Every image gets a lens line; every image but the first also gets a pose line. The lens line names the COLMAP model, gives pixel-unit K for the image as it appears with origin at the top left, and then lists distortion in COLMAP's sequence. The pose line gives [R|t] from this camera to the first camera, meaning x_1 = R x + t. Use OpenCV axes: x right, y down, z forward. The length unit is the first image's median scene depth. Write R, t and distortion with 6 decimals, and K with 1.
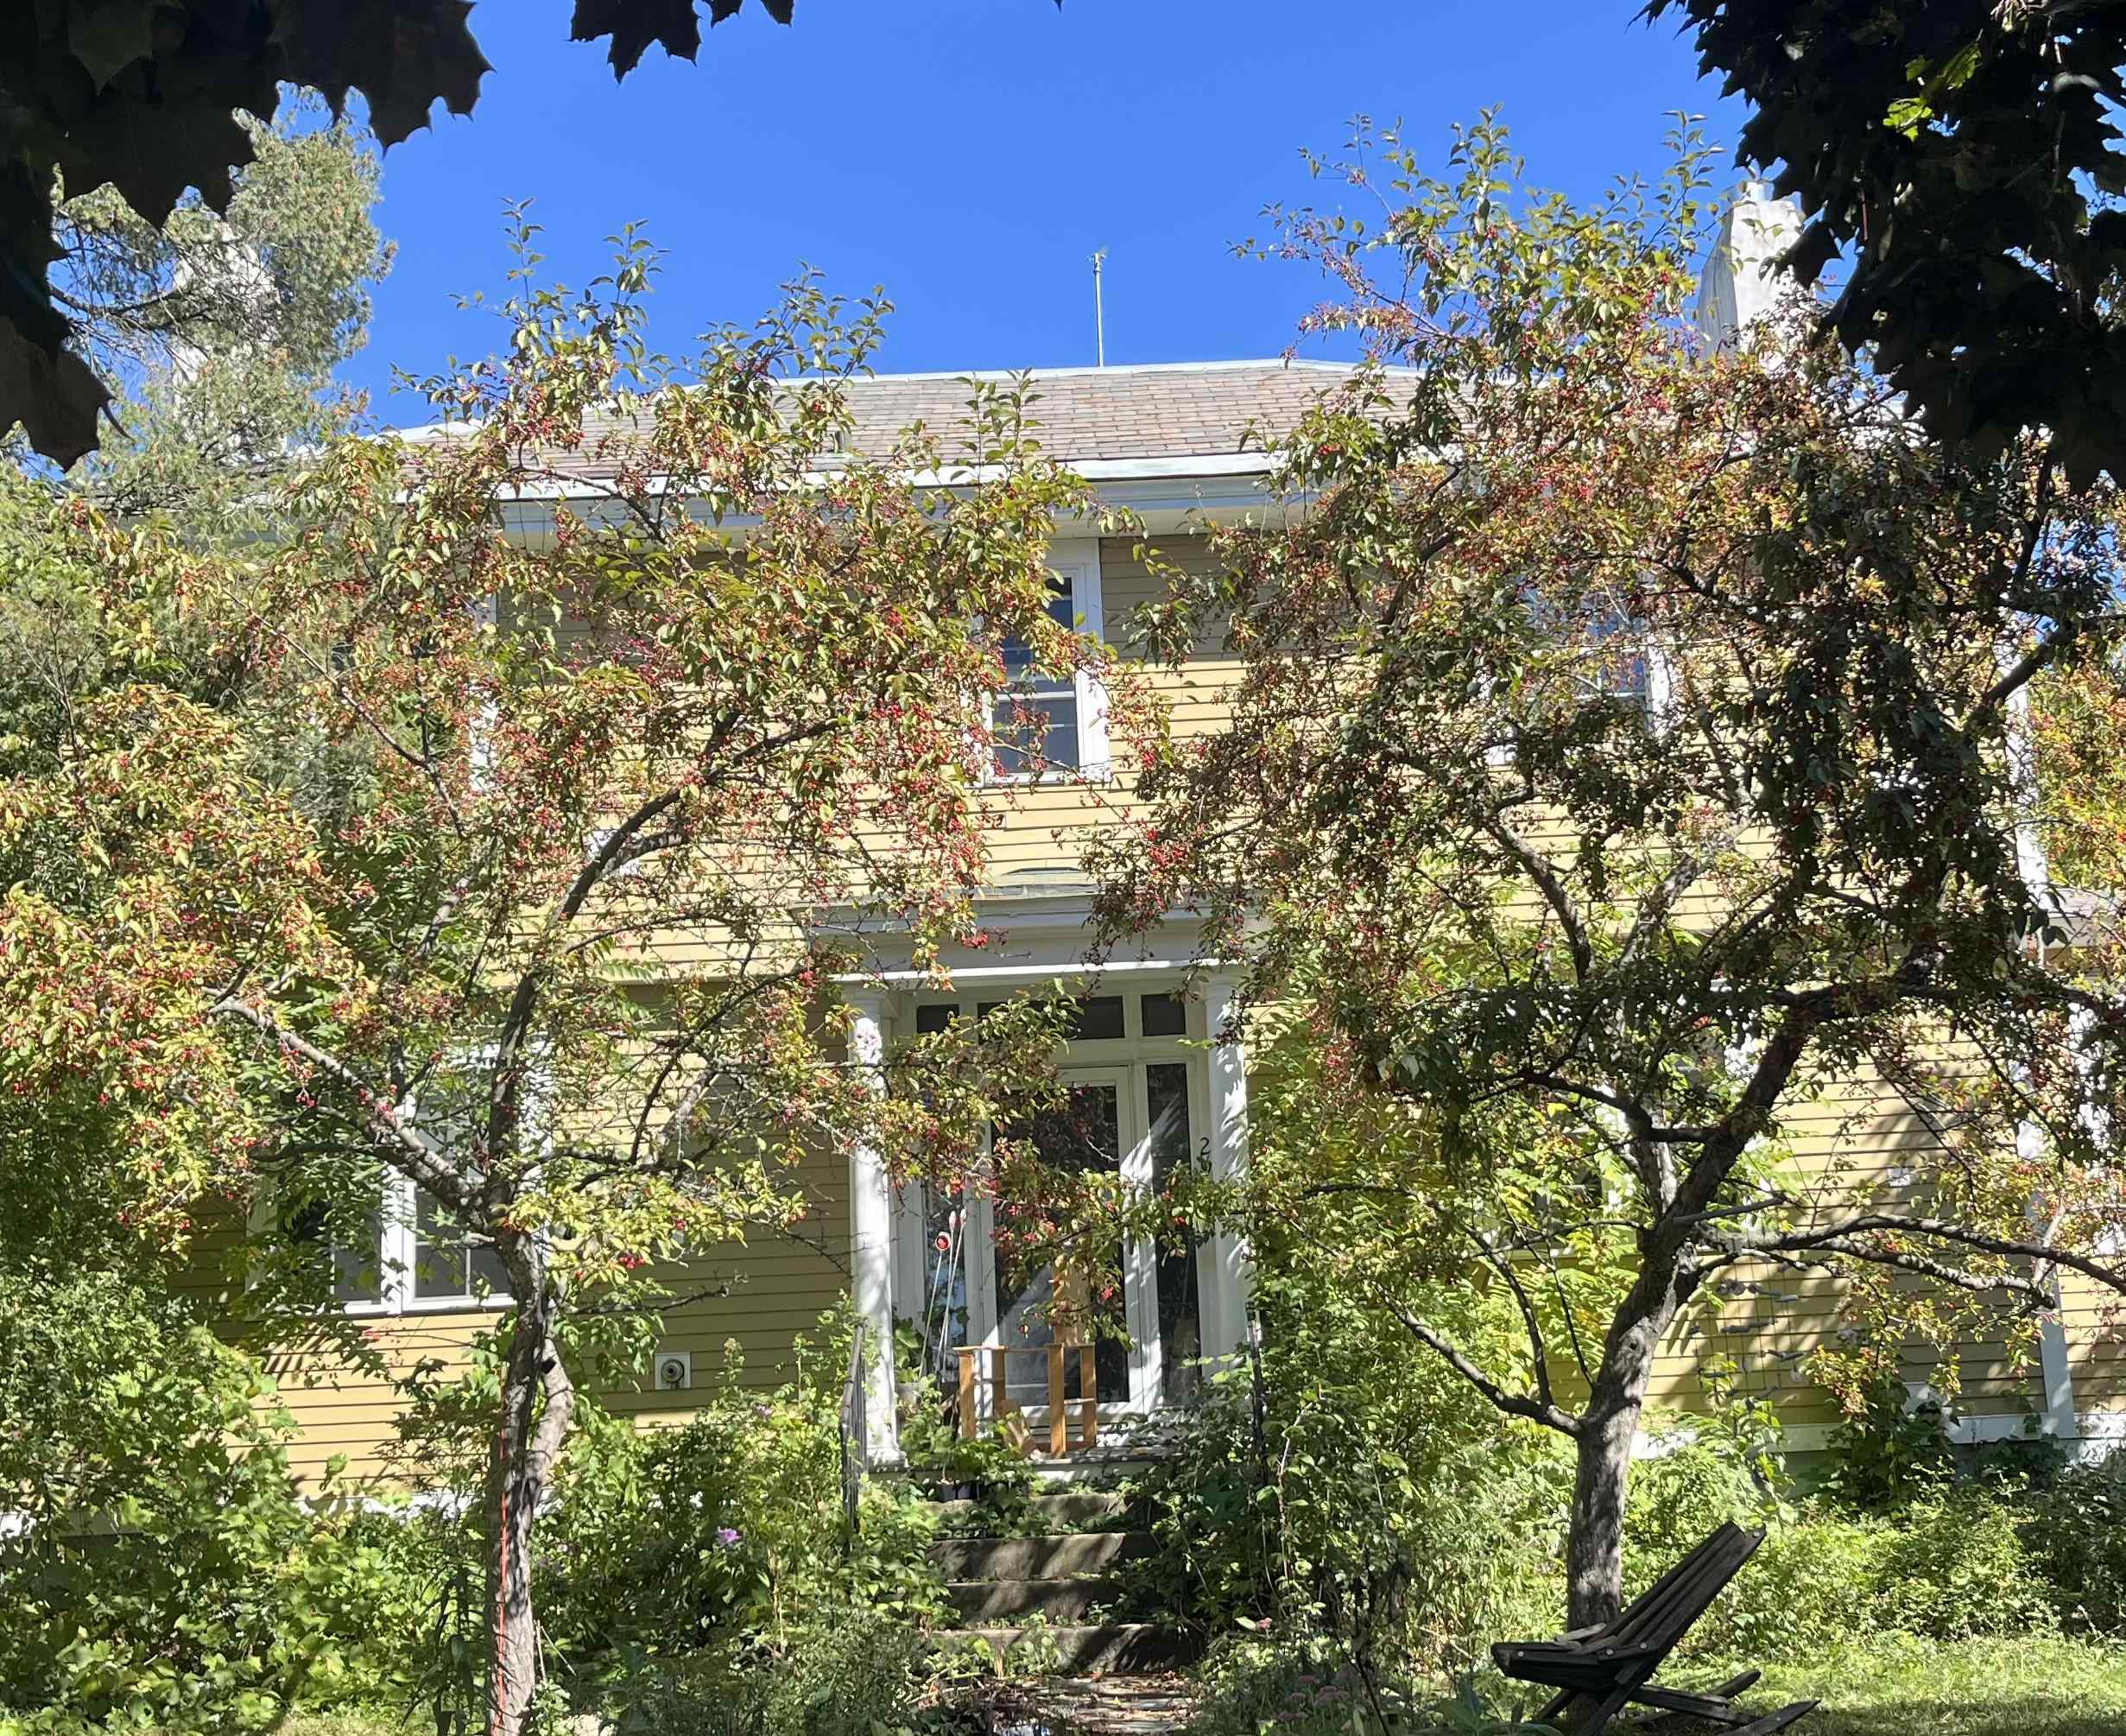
lens RADIAL K [[2617.1, 0, 1127.2], [0, 2617.1, 917.1], [0, 0, 1]] dist [0.008500, 0.021353]
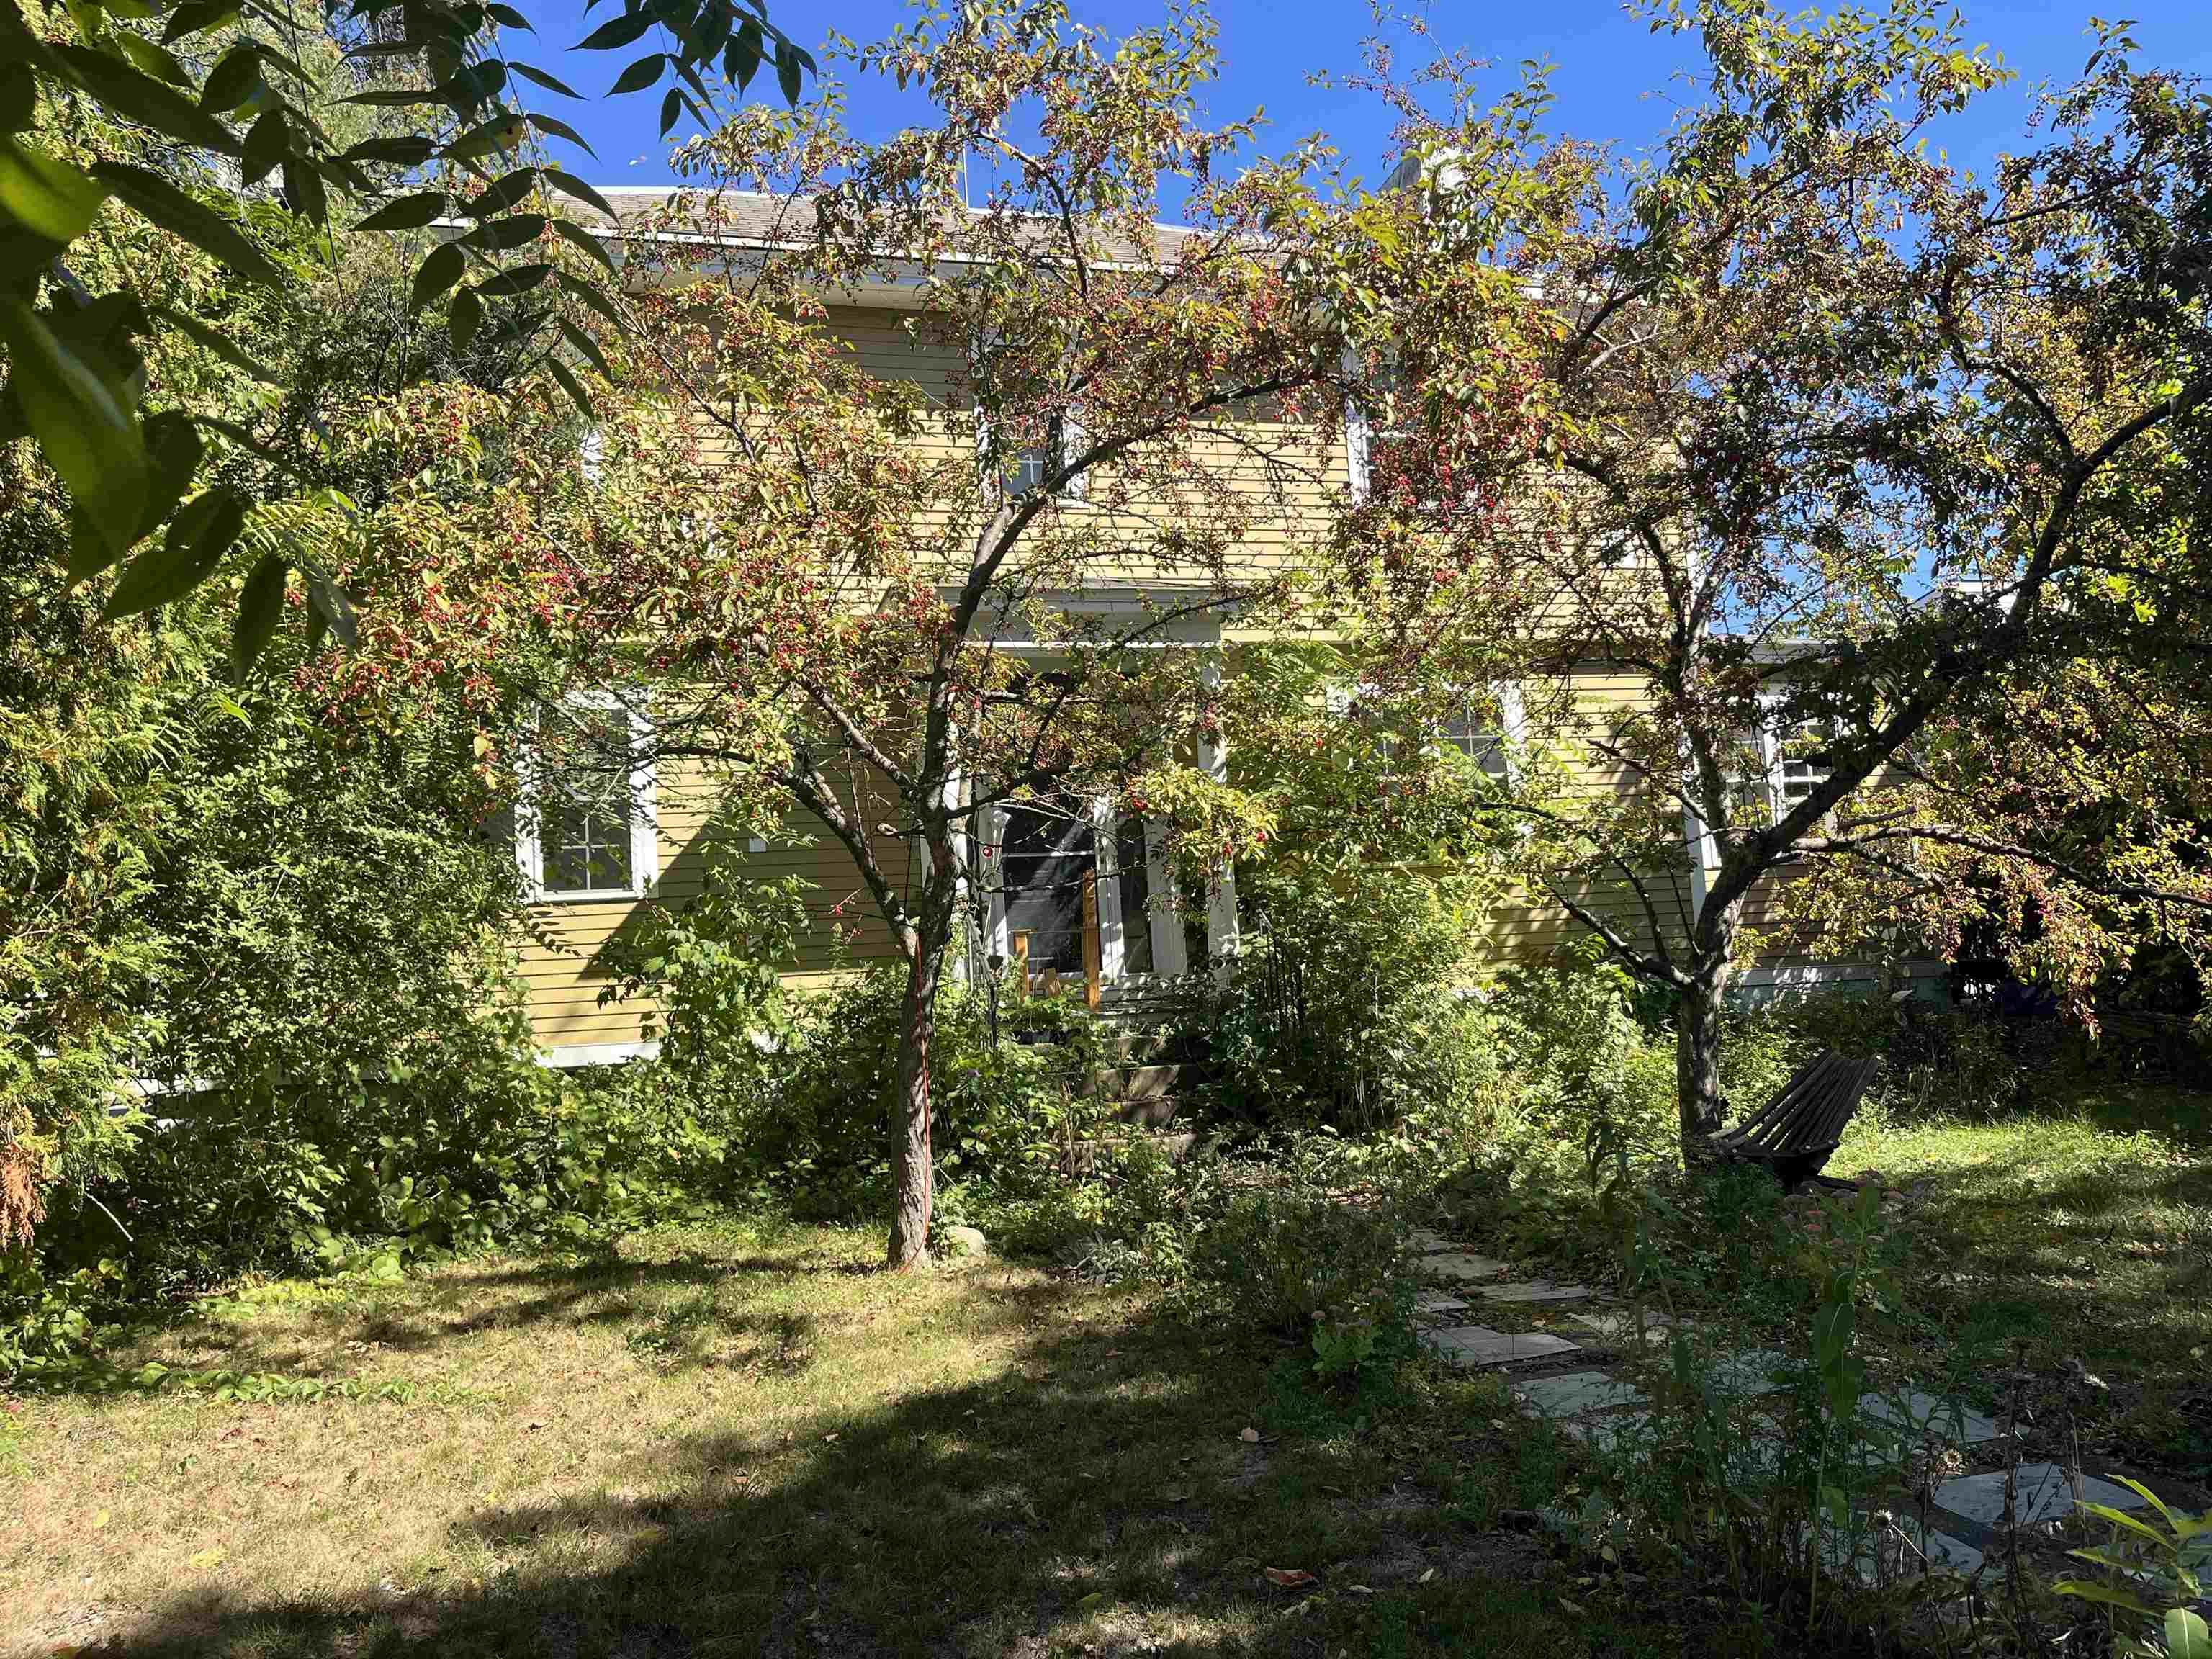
lens RADIAL K [[1670.8, 0, 1106.0], [0, 1670.8, 829.5], [0, 0, 1]] dist [0.020811, -0.004579]
pose [[0.963127, 0.015862, 0.268579, -0.288400], [-0.041444, 0.995093, 0.089851, 0.043031], [-0.265835, -0.097669, 0.959058, 0.216949]]
